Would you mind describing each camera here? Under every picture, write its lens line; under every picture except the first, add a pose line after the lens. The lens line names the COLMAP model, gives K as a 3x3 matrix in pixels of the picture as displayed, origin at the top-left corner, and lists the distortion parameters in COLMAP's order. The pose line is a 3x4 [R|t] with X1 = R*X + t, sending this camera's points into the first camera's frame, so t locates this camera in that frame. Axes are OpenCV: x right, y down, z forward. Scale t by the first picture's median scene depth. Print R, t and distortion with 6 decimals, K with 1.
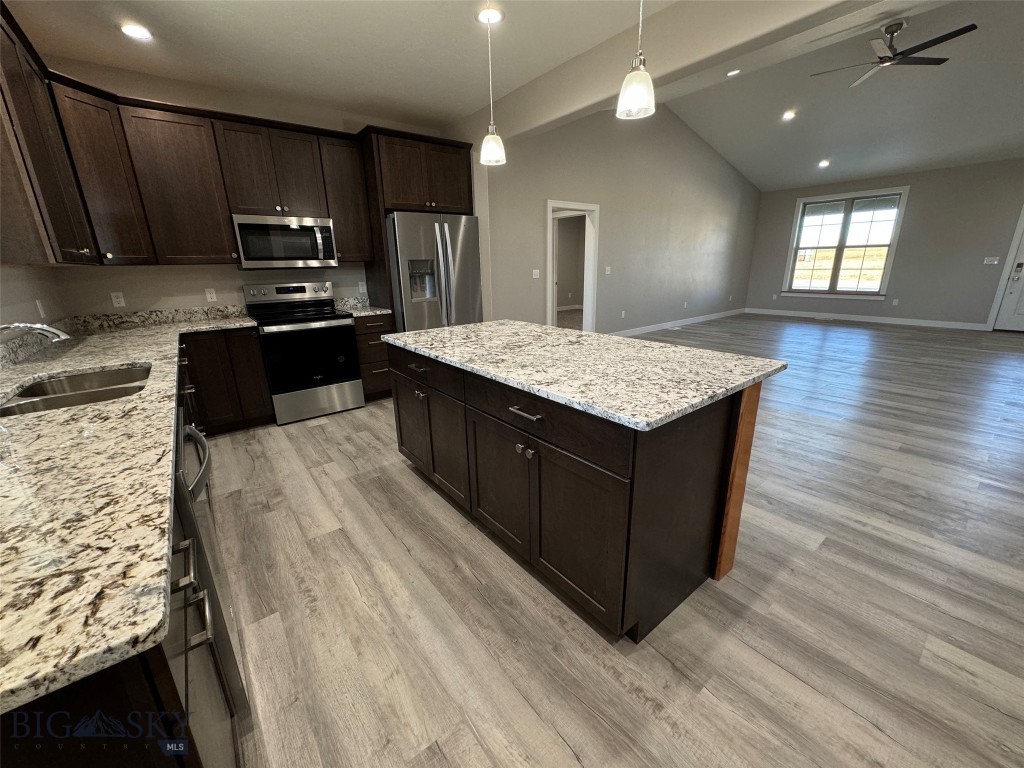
lens RADIAL K [[406.4, 0, 511.9], [0, 406.4, 381.5], [0, 0, 1]] dist [-0.002129, 0.000746]
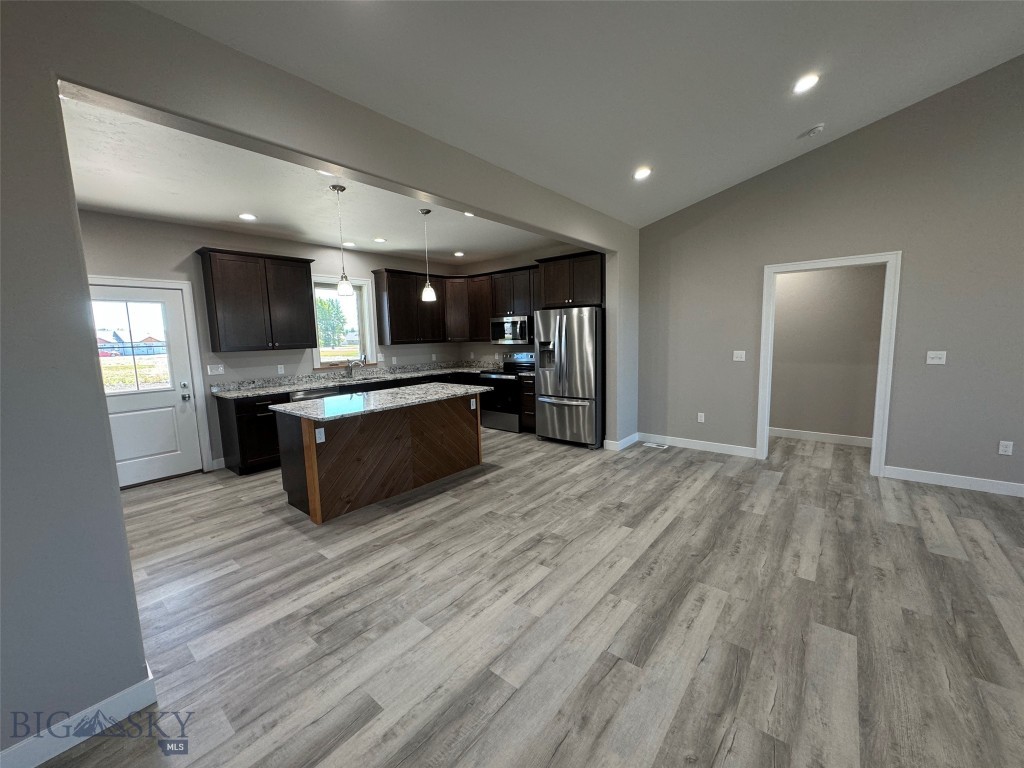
lens RADIAL K [[406.4, 0, 512.4], [0, 406.4, 382.9], [0, 0, 1]] dist [-0.002129, 0.000746]
pose [[0.217100, 0.132883, -0.967062, 1.370196], [-0.252711, 0.964567, 0.075808, -0.290095], [0.942870, 0.227930, 0.242988, 0.705763]]
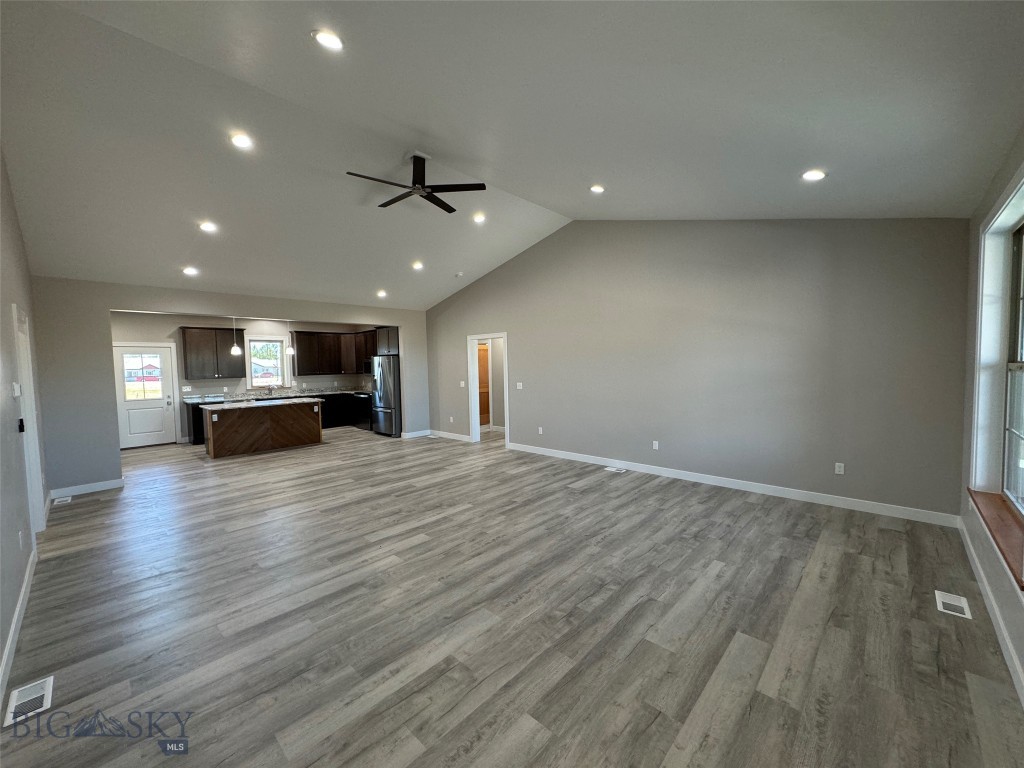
lens RADIAL K [[406.4, 0, 513.3], [0, 406.4, 383.0], [0, 0, 1]] dist [-0.002129, 0.000746]
pose [[0.152979, 0.068928, -0.985823, 2.773880], [-0.260978, 0.964968, 0.026971, -0.647258], [0.953146, 0.253152, 0.165608, 1.695370]]
